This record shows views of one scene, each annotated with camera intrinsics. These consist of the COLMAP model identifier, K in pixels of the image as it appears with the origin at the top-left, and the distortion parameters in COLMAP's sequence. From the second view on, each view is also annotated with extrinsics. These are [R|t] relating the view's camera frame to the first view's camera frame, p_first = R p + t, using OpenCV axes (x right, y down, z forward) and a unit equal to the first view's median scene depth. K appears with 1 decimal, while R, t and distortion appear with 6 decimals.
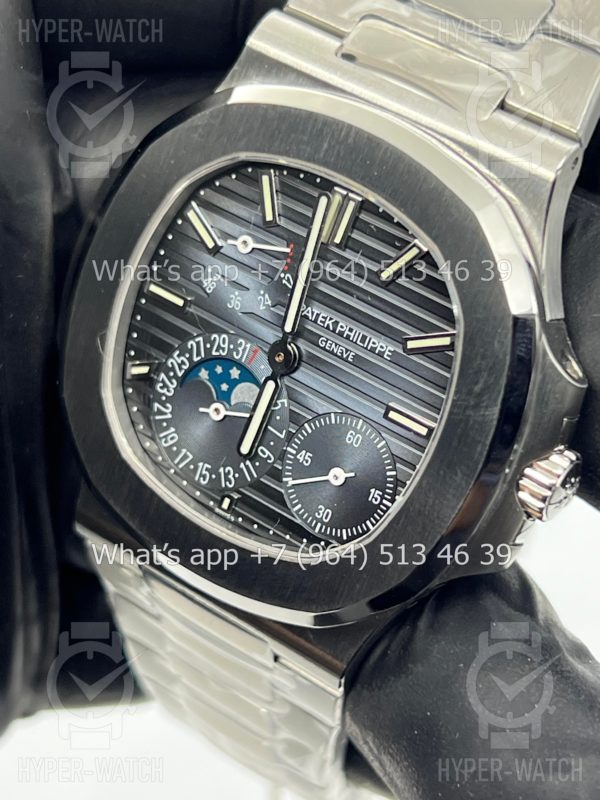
lens RADIAL K [[1874.0, 0, 300.0], [0, 1874.0, 400.0], [0, 0, 1]] dist [0.256523, -0.387581]
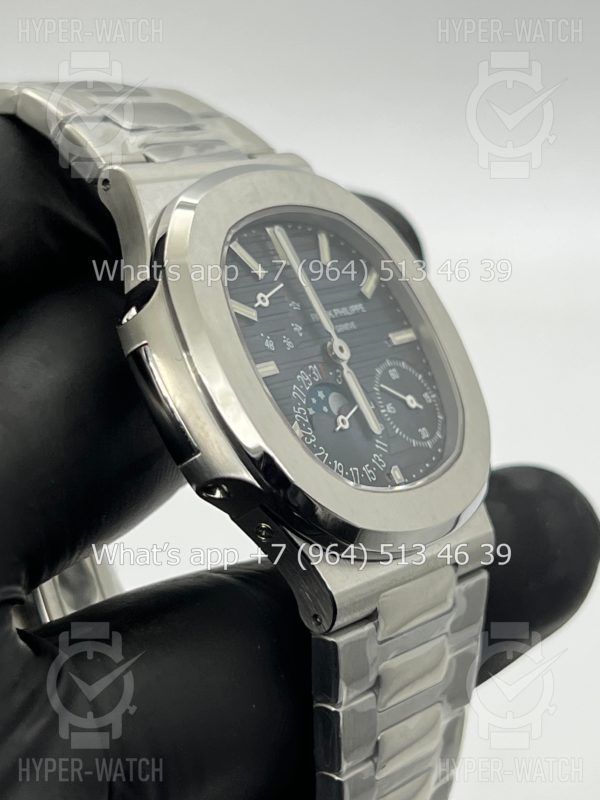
lens RADIAL K [[1874.0, 0, 300.0], [0, 1874.0, 400.0], [0, 0, 1]] dist [0.256523, -0.387581]
pose [[0.006143, -0.241354, 0.970418, -1.192627], [0.694877, 0.698886, 0.169423, -0.223490], [-0.719103, 0.673280, 0.172005, 0.825215]]
